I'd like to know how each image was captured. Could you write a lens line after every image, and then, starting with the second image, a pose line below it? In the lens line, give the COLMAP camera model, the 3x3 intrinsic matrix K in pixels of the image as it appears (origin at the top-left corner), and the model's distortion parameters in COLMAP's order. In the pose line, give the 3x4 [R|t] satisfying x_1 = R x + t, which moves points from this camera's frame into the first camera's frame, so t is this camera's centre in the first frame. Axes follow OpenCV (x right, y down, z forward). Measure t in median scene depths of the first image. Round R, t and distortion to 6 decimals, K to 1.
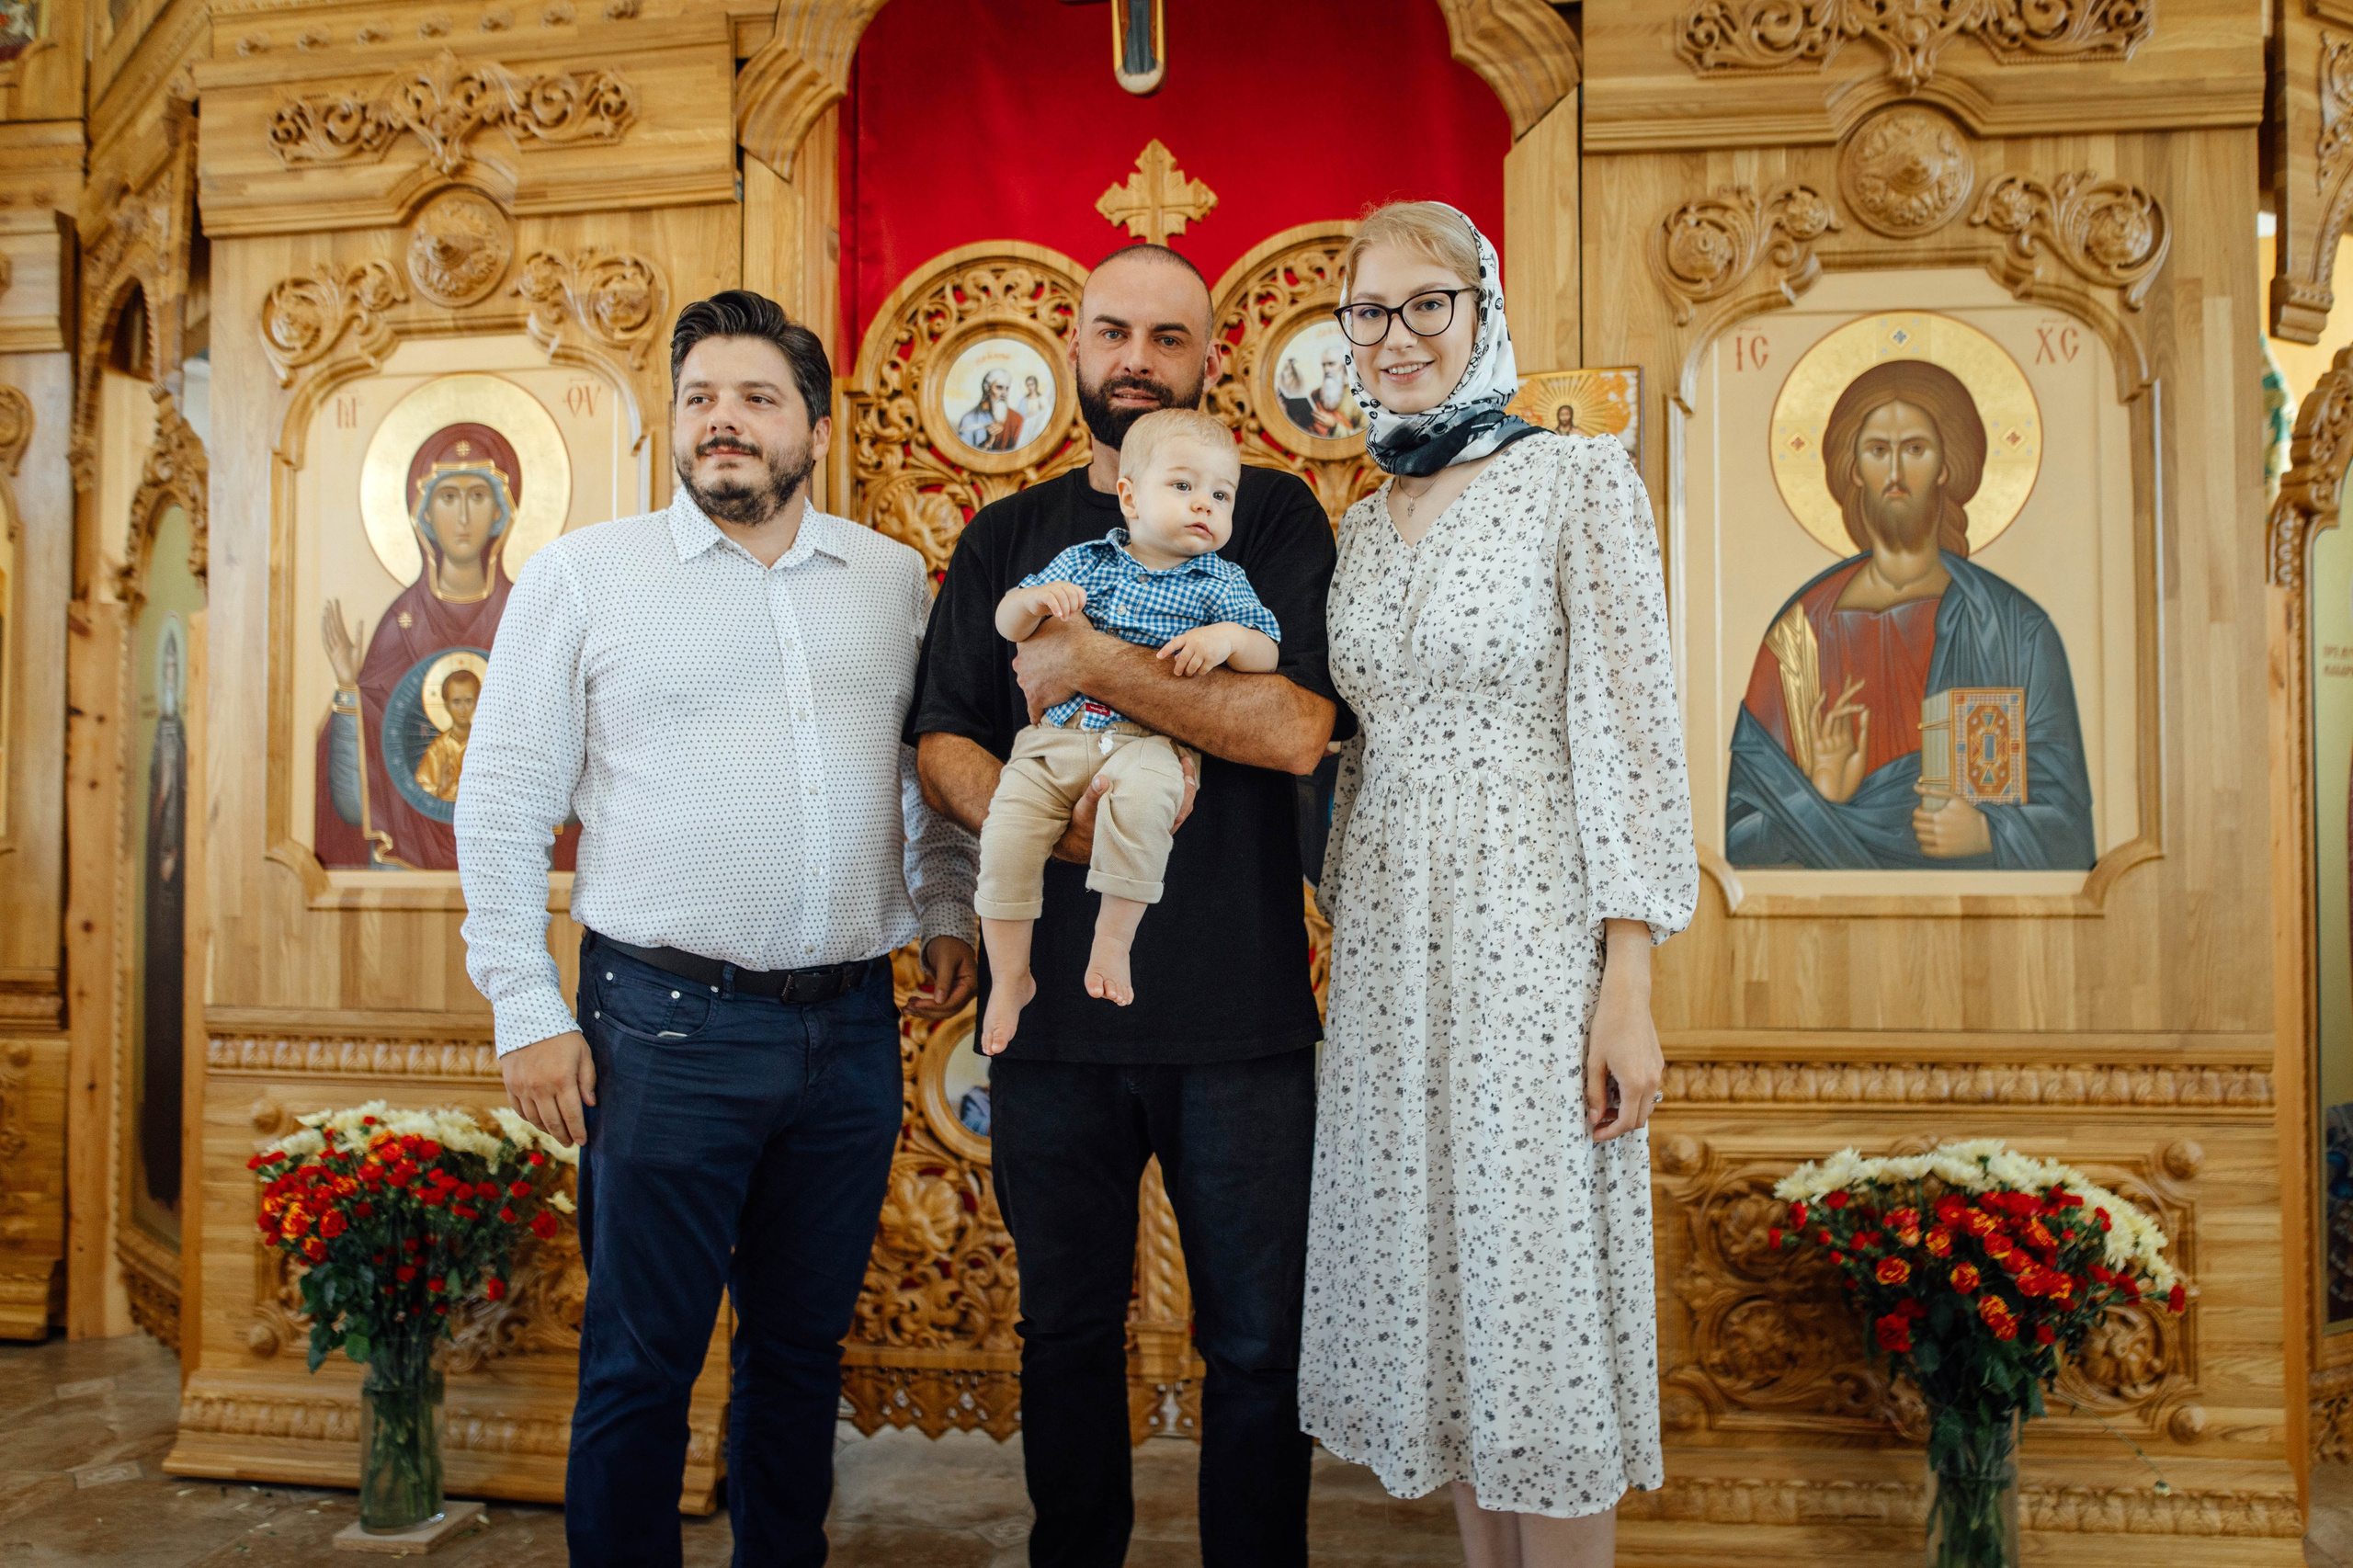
lens RADIAL K [[1744.9, 0, 1239.5], [0, 1744.9, 775.4], [0, 0, 1]] dist [-0.001878, -0.003337]
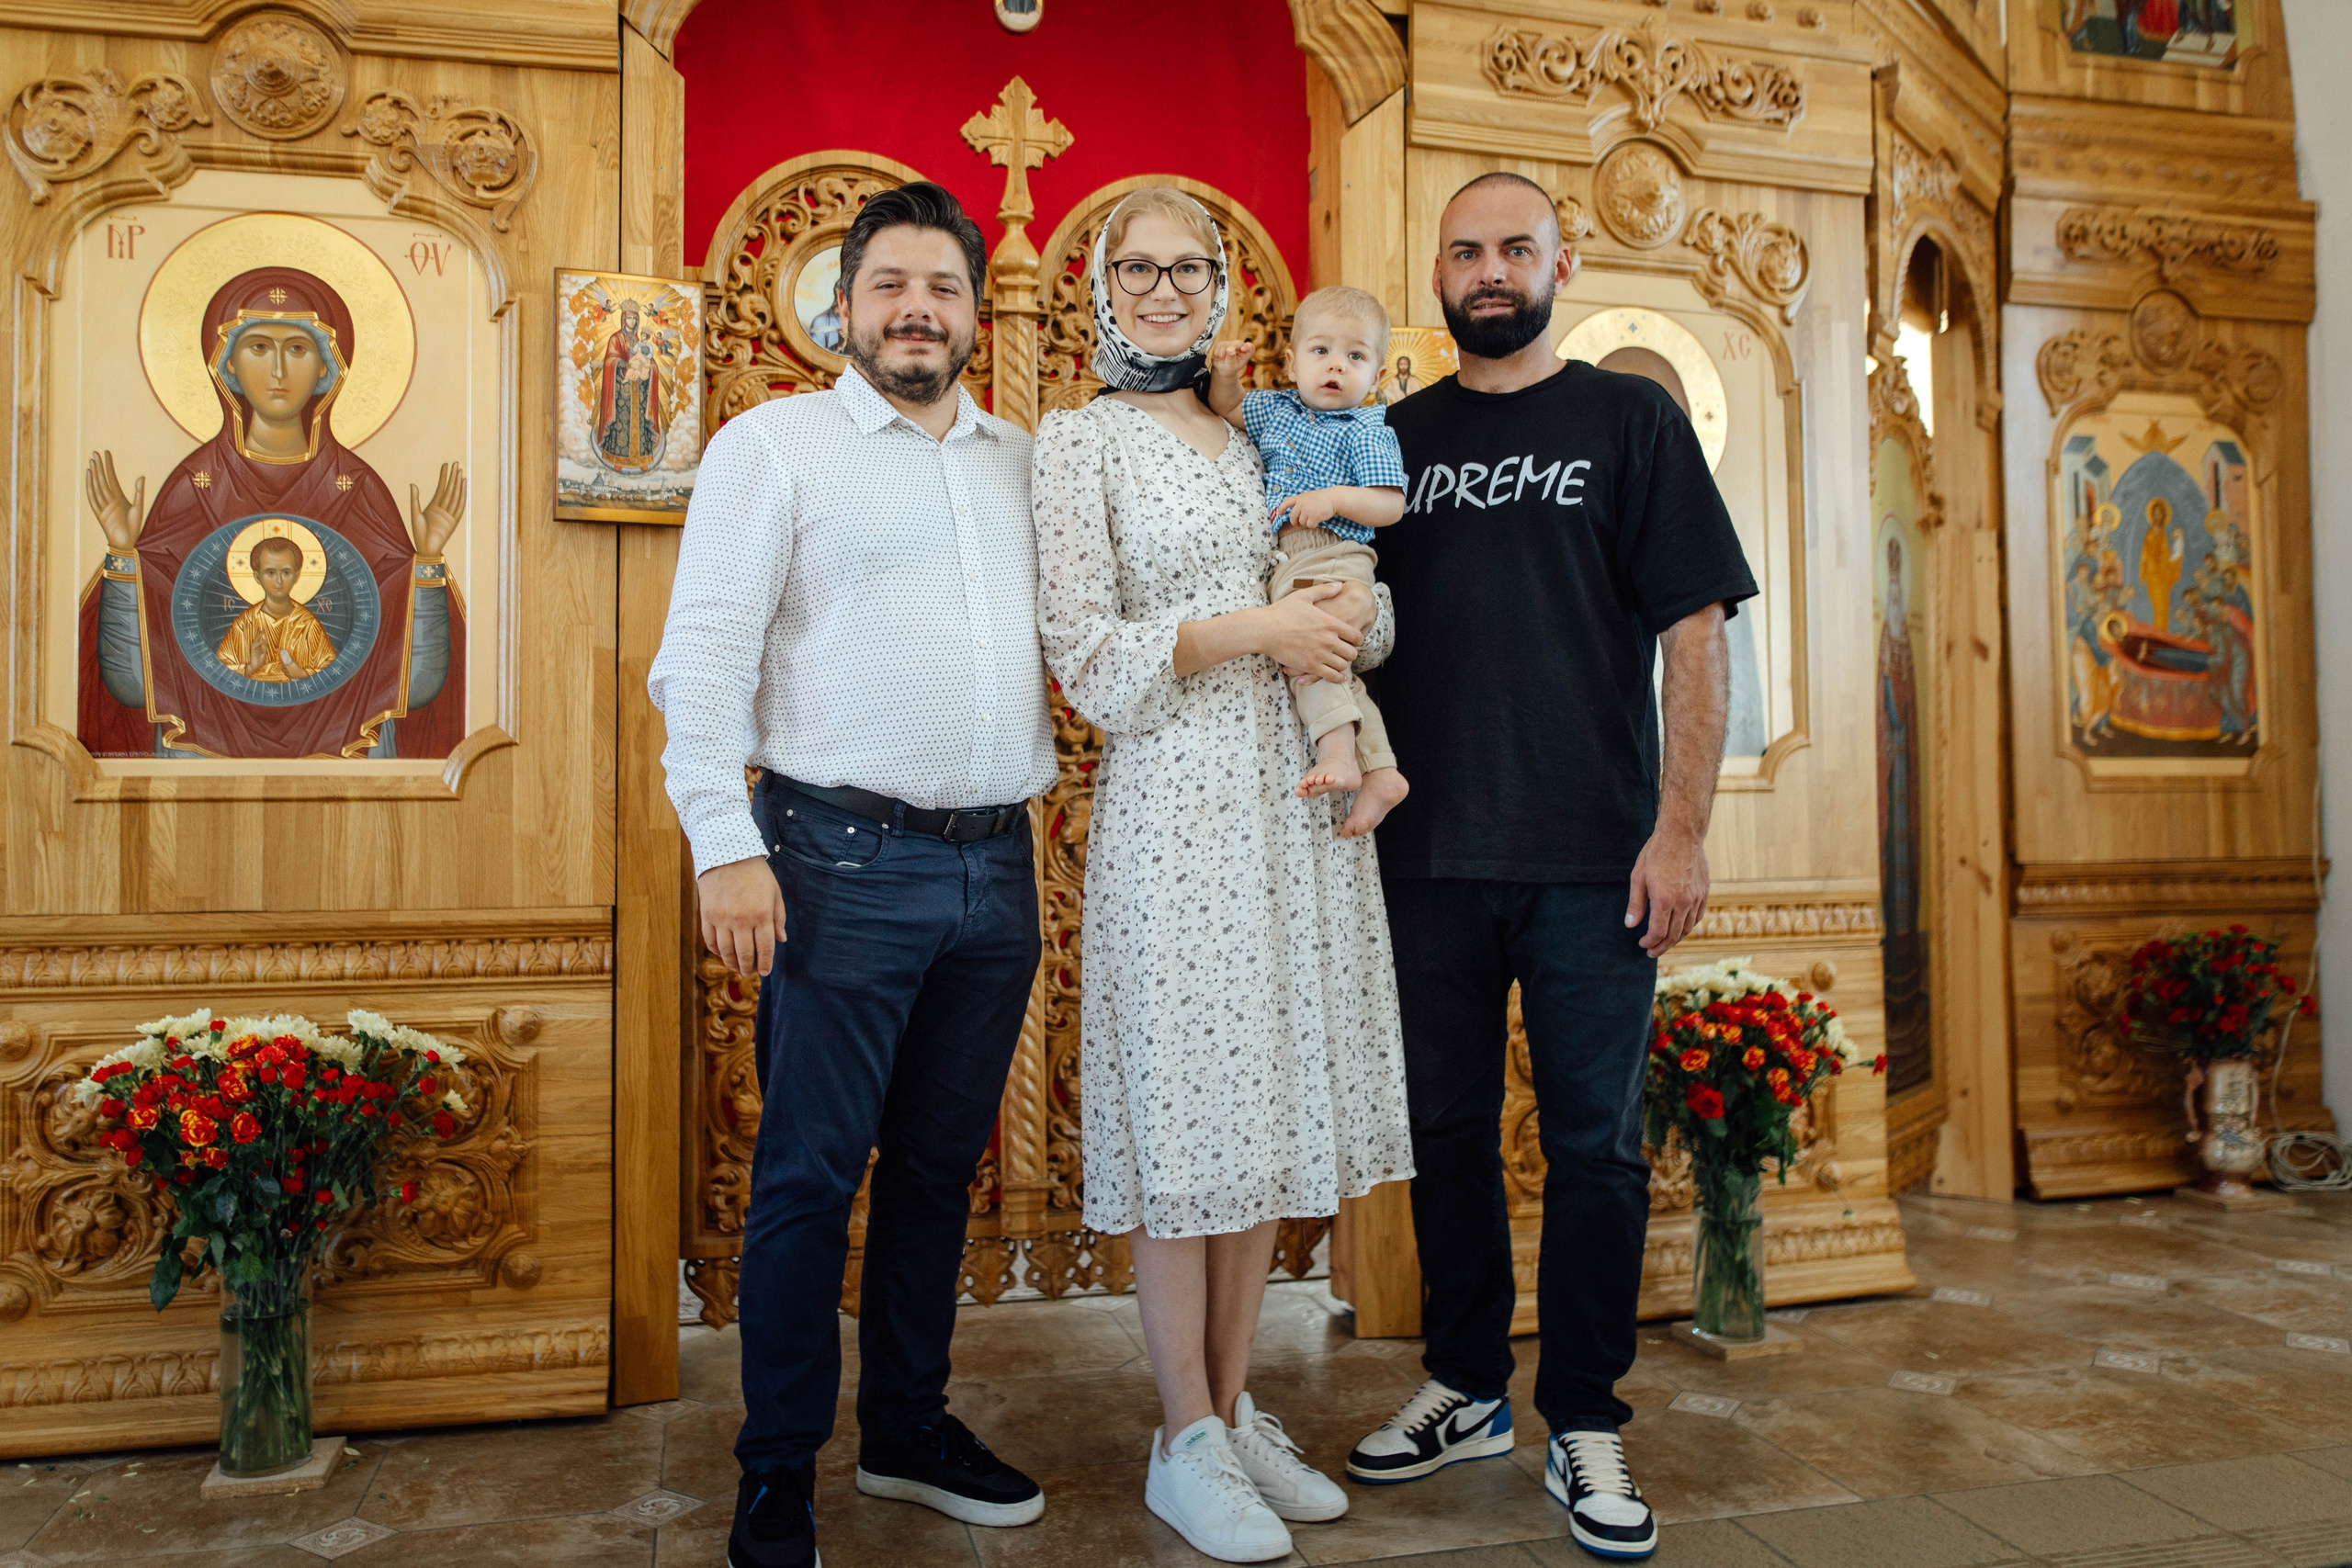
lens RADIAL K [[1712.7, 0, 1121.2], [0, 1712.7, 772.6], [0, 0, 1]] dist [-0.005660, 0.001503]
pose [[0.926433, 0.004446, 0.376434, -0.378605], [-0.003468, 0.999989, -0.003276, 0.064545], [-0.376444, 0.001729, 0.926438, 0.005529]]
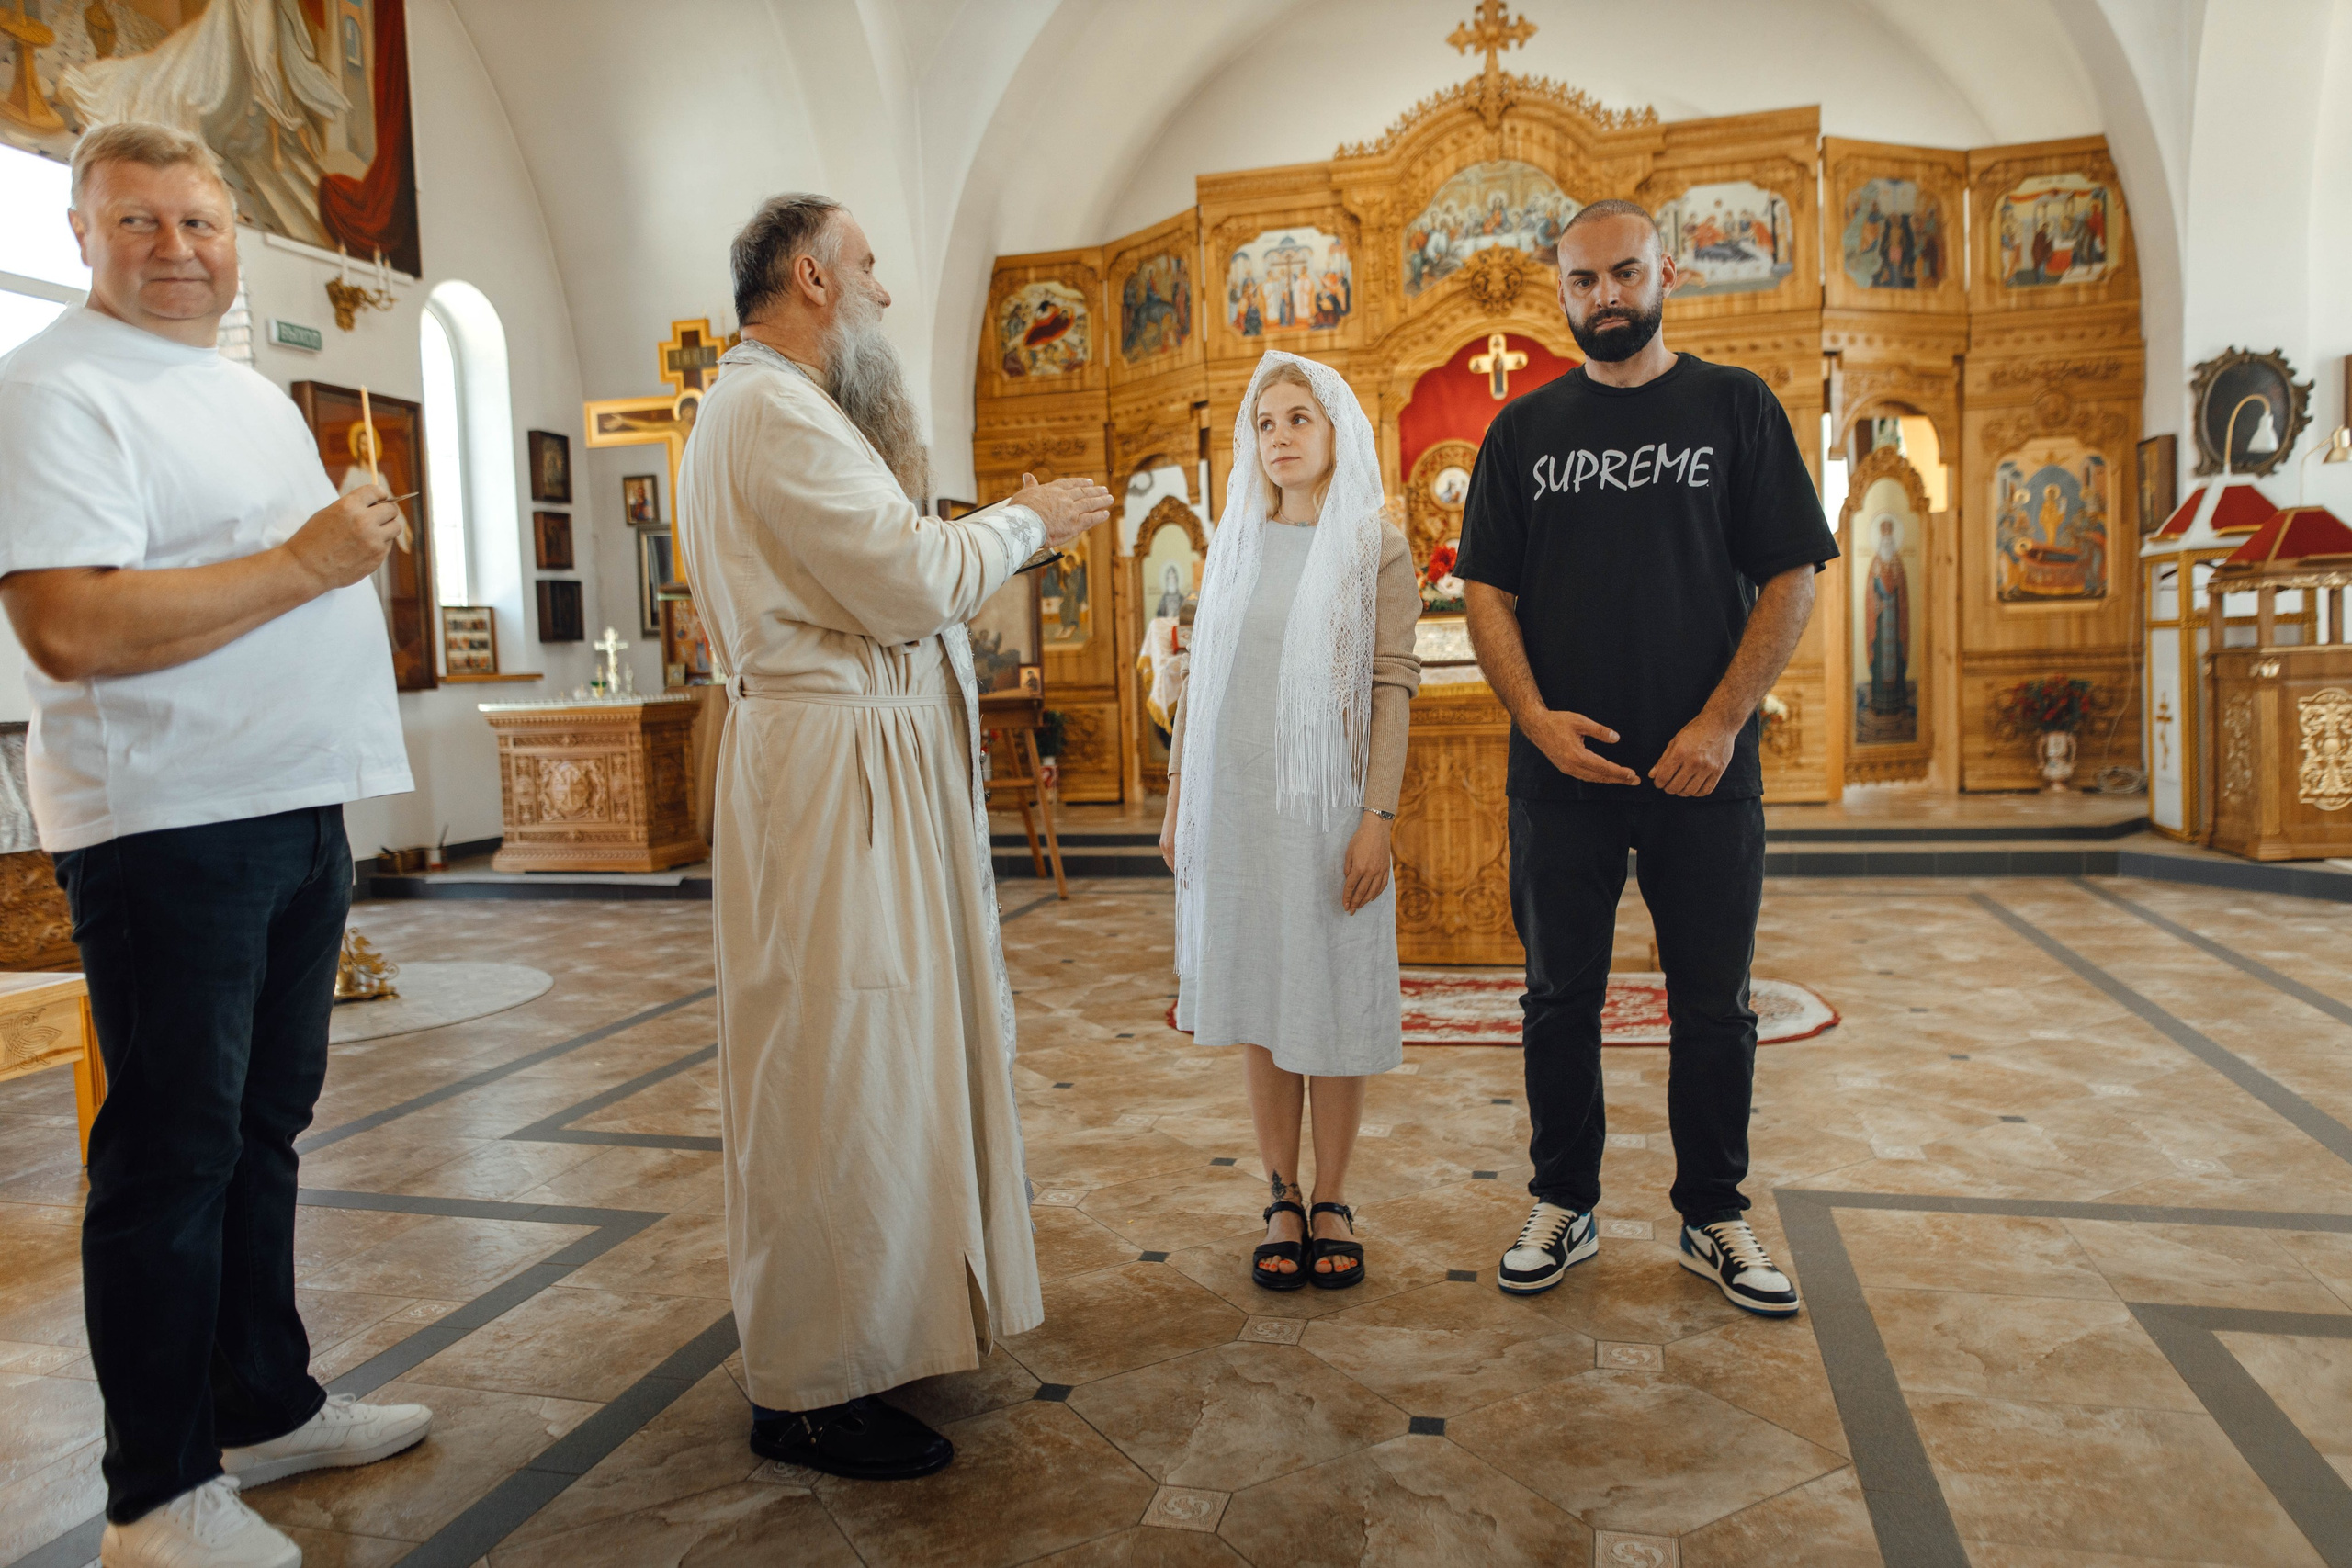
lens RADIAL K [[1595.0, 0, 1176.0], [0, 1595.0, 784.0], [0, 0, 1]] dist [-0.004948, 0.001742]
pose [[0.993368, -0.025283, -0.112164, -0.345947], [0.036547, 0.994362, 0.099541, 0.025930], [0.109015, -0.102980, 0.988691, -2.188025]]
